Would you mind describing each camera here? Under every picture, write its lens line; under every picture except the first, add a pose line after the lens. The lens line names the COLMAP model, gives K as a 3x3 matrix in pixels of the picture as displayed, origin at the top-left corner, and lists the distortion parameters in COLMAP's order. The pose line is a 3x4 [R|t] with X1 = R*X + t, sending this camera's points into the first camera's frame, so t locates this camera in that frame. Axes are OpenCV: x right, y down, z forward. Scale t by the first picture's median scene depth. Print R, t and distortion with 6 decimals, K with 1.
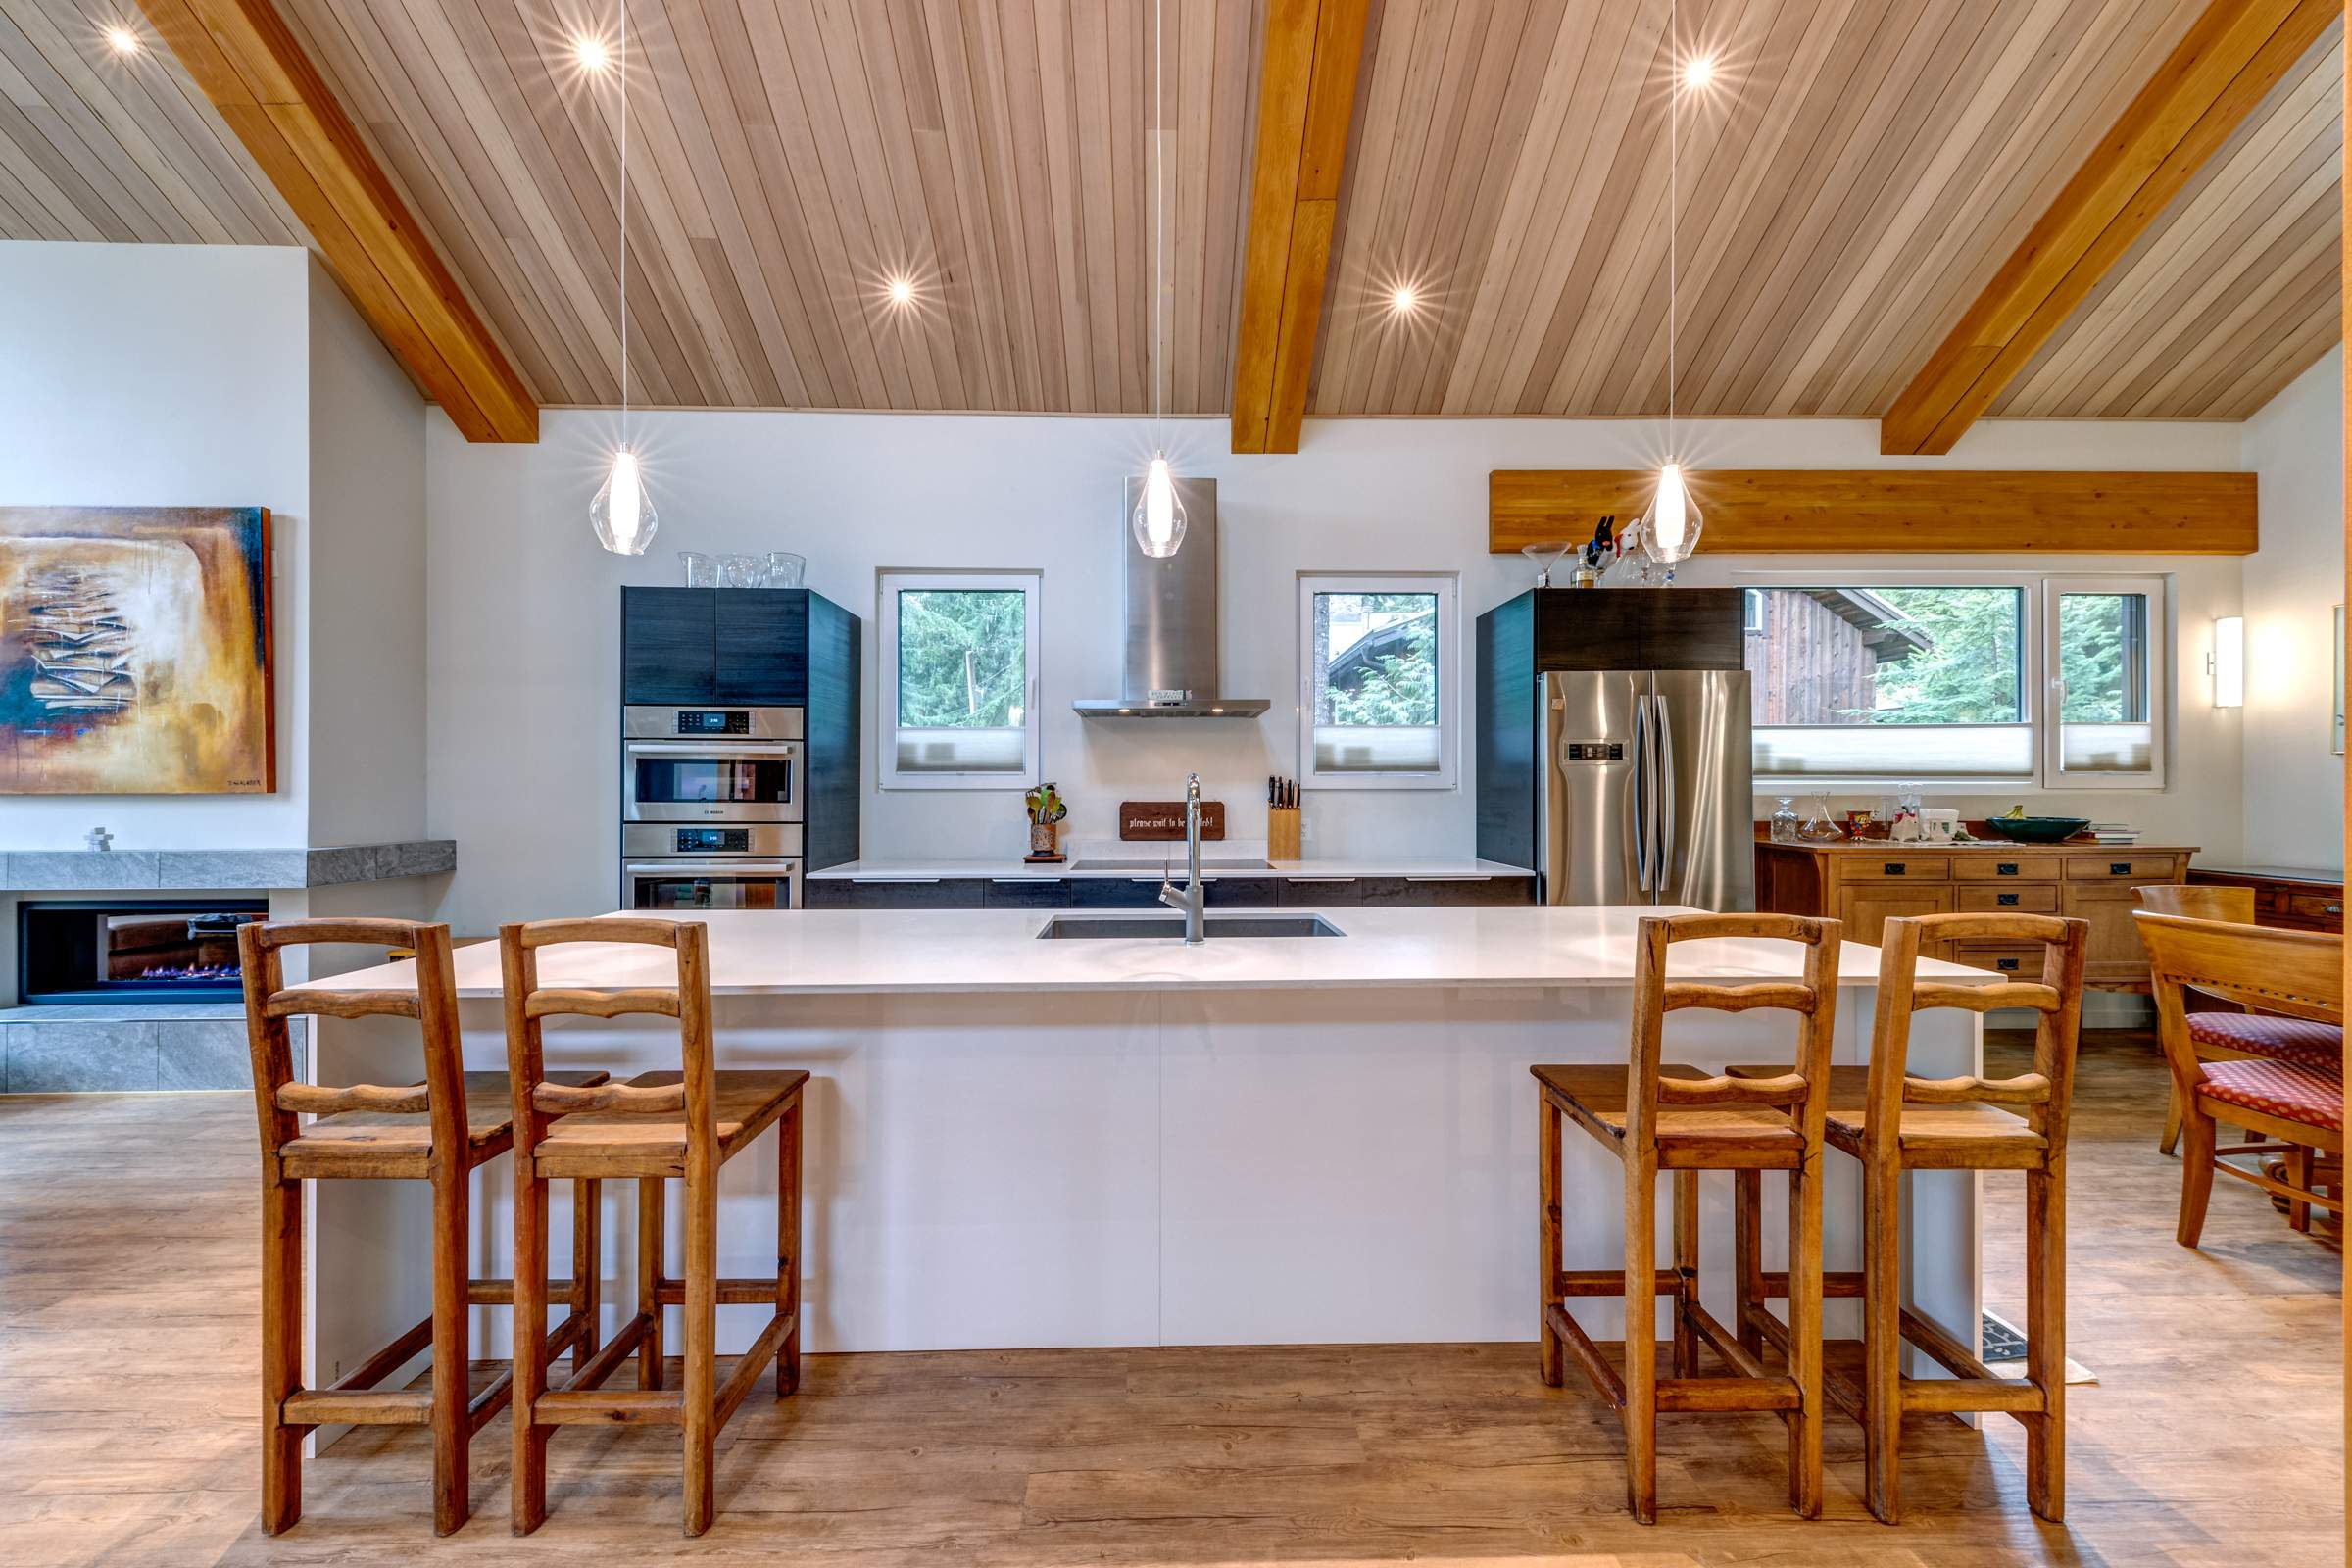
lens RADIAL K [[809.5, 0, 1176.0], [0, 809.5, 784.0], [0, 0, 1]] dist [0.000755, -0.000005]
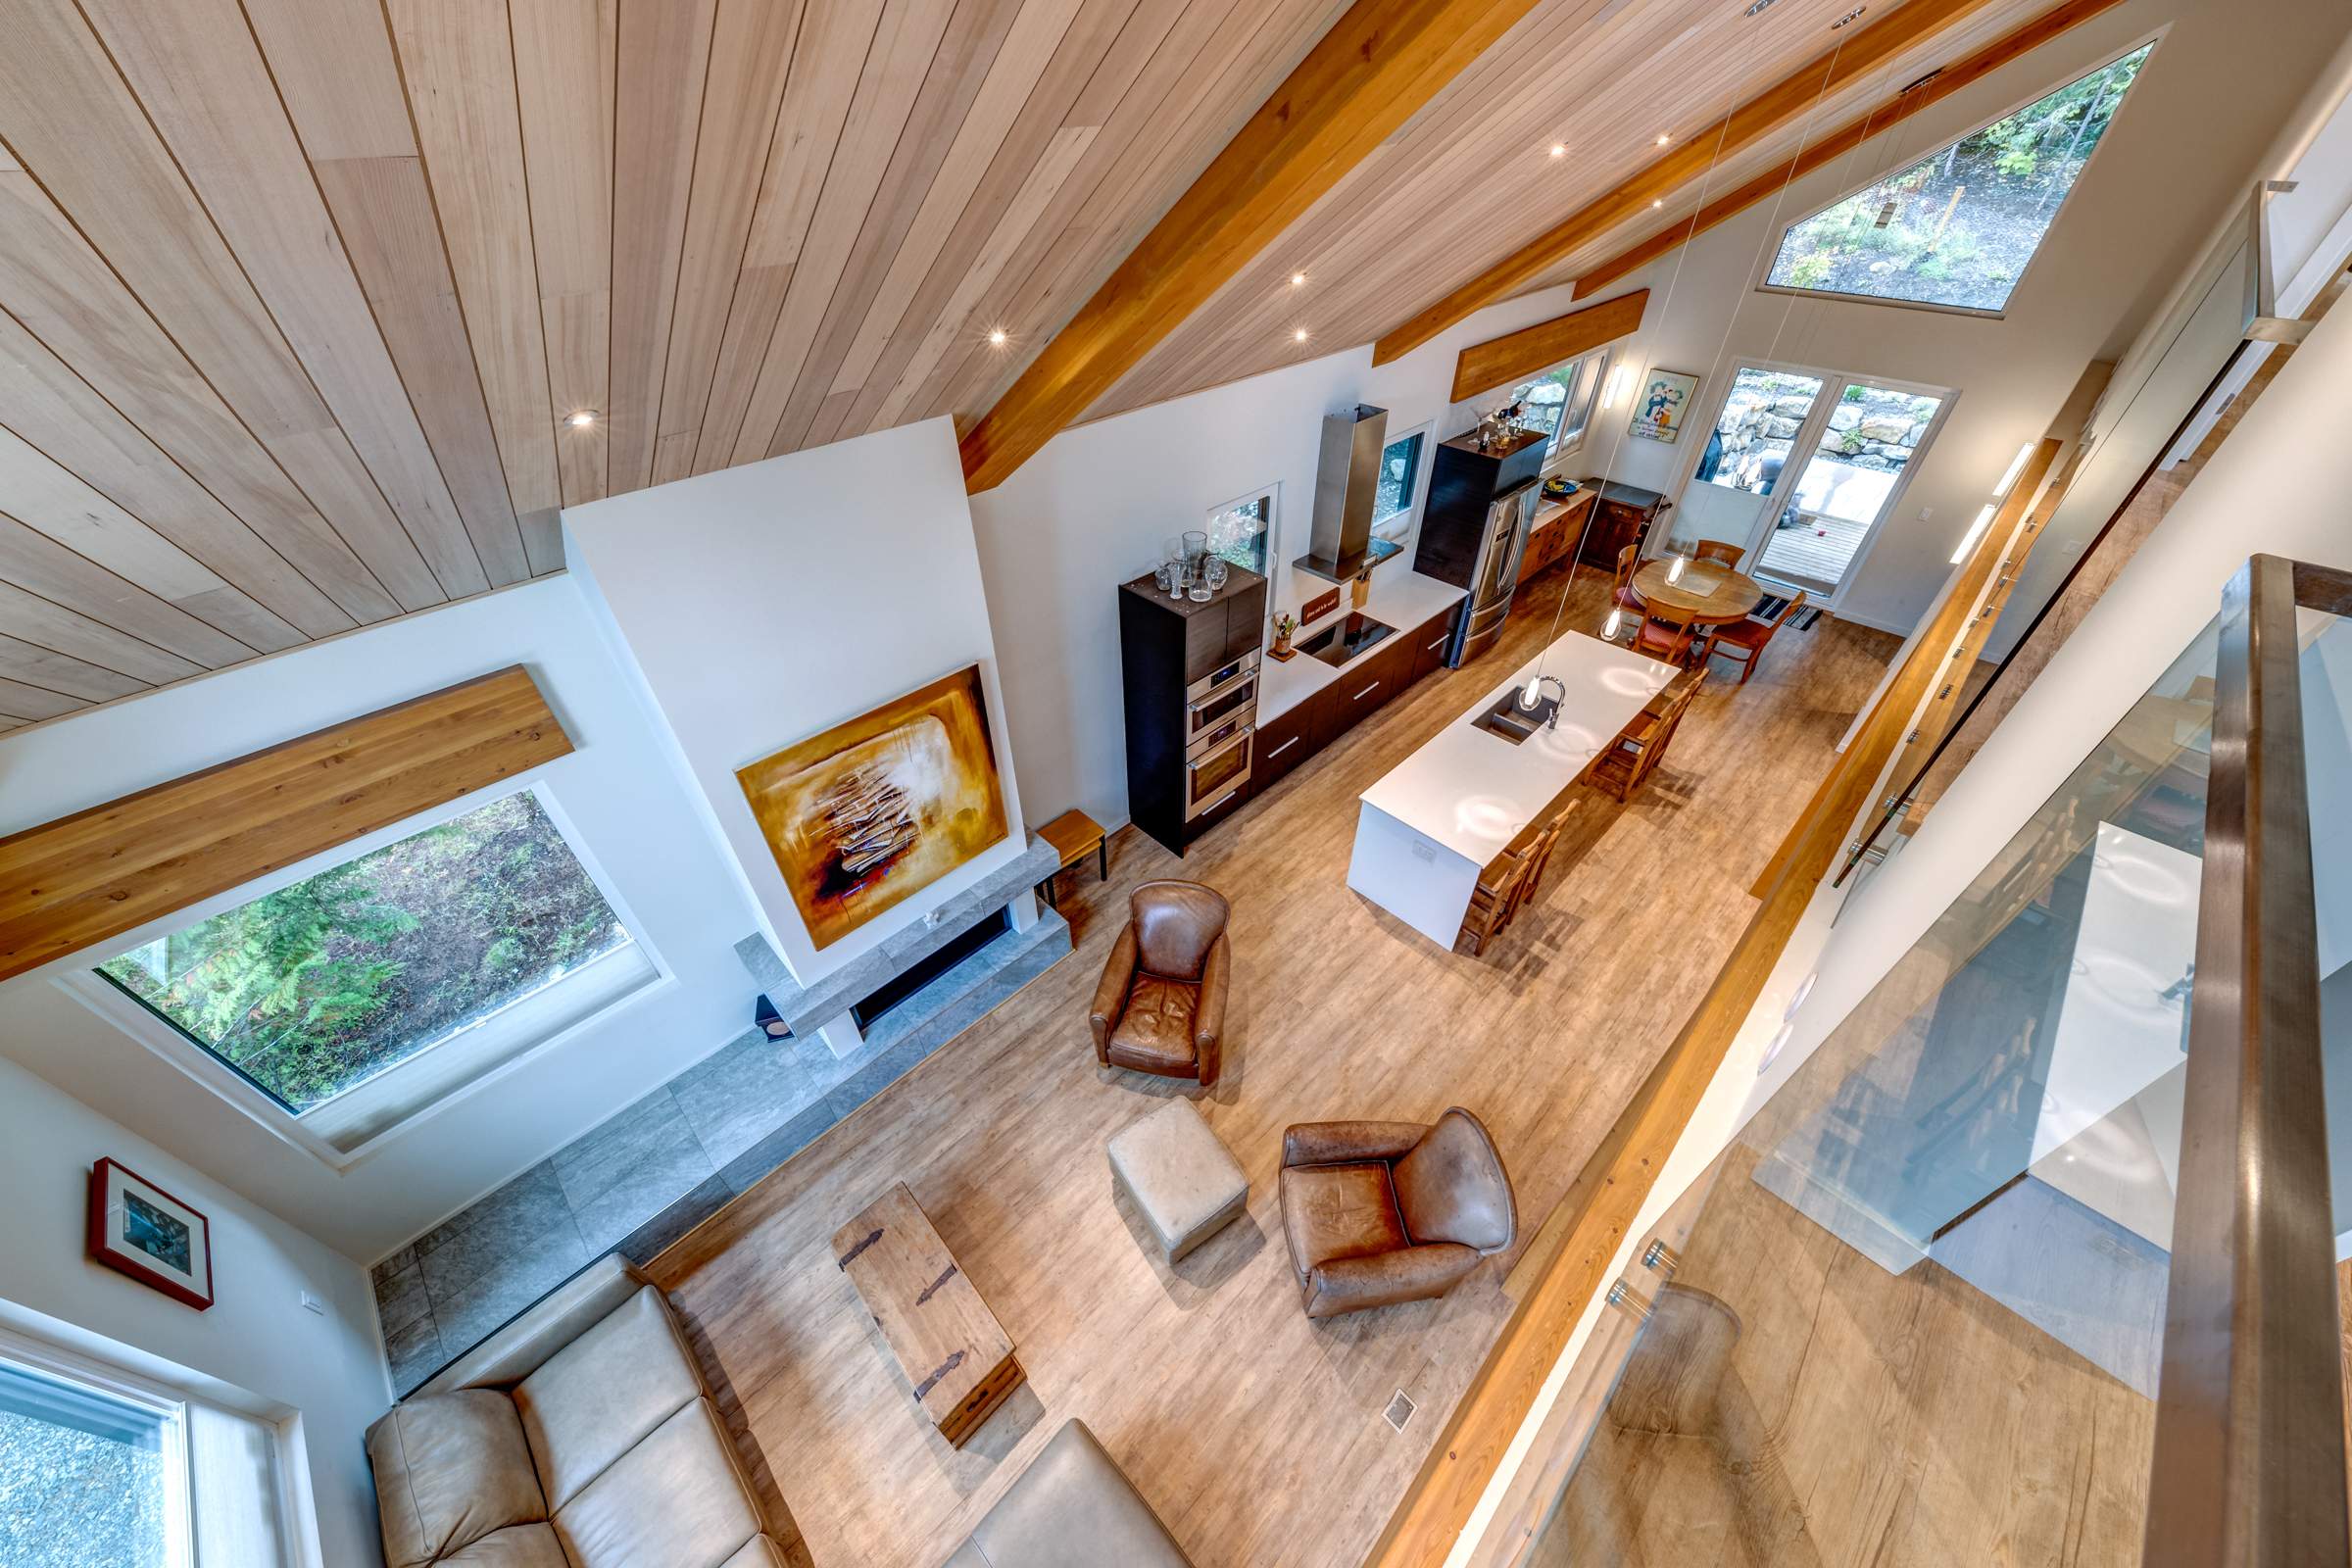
lens RADIAL K [[809.5, 0, 1176.0], [0, 809.5, 784.0], [0, 0, 1]] dist [0.000755, -0.000005]
pose [[0.730068, -0.441672, 0.521465, -1.613538], [-0.002442, 0.761384, 0.648297, -0.974637], [-0.683370, -0.474574, 0.554784, 0.068445]]
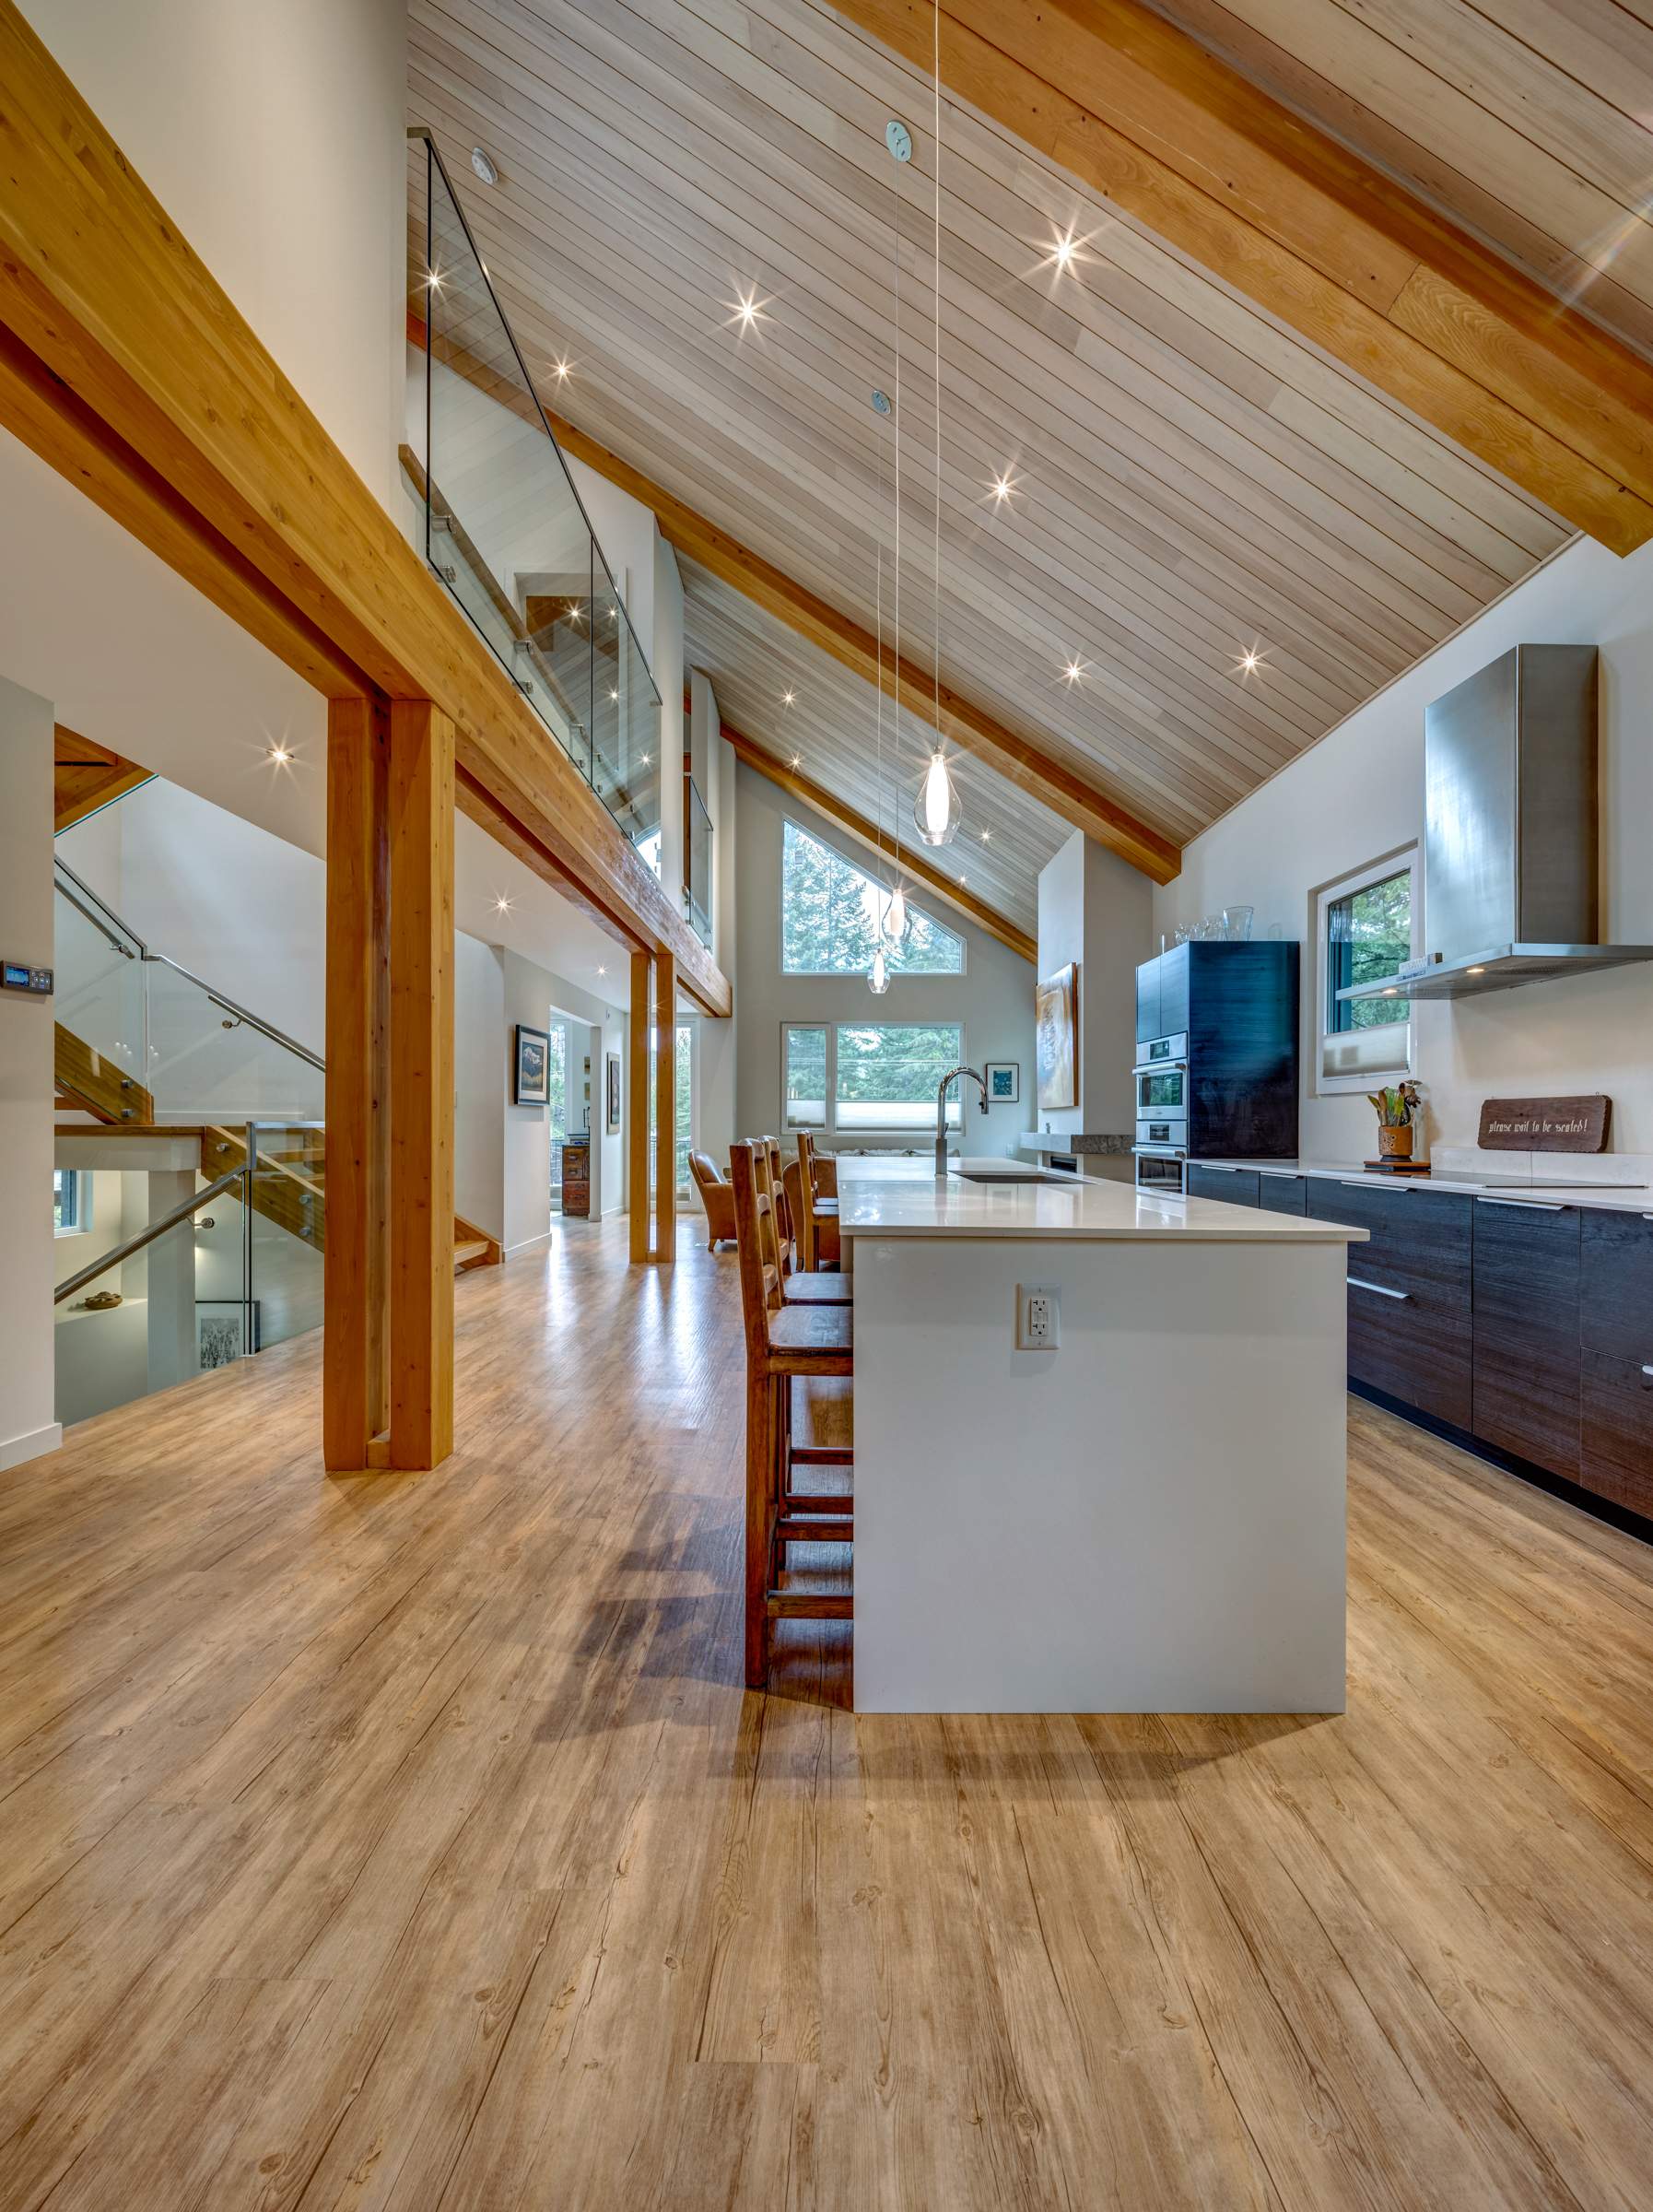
lens RADIAL K [[840.7, 0, 826.5], [0, 840.7, 1106.0], [0, 0, 1]] dist [0.000551, 0.000053]
pose [[-0.042742, -0.020995, -0.998866, 0.948333], [0.006760, 0.999750, -0.021303, 0.050242], [0.999063, -0.007663, -0.042590, 0.480774]]
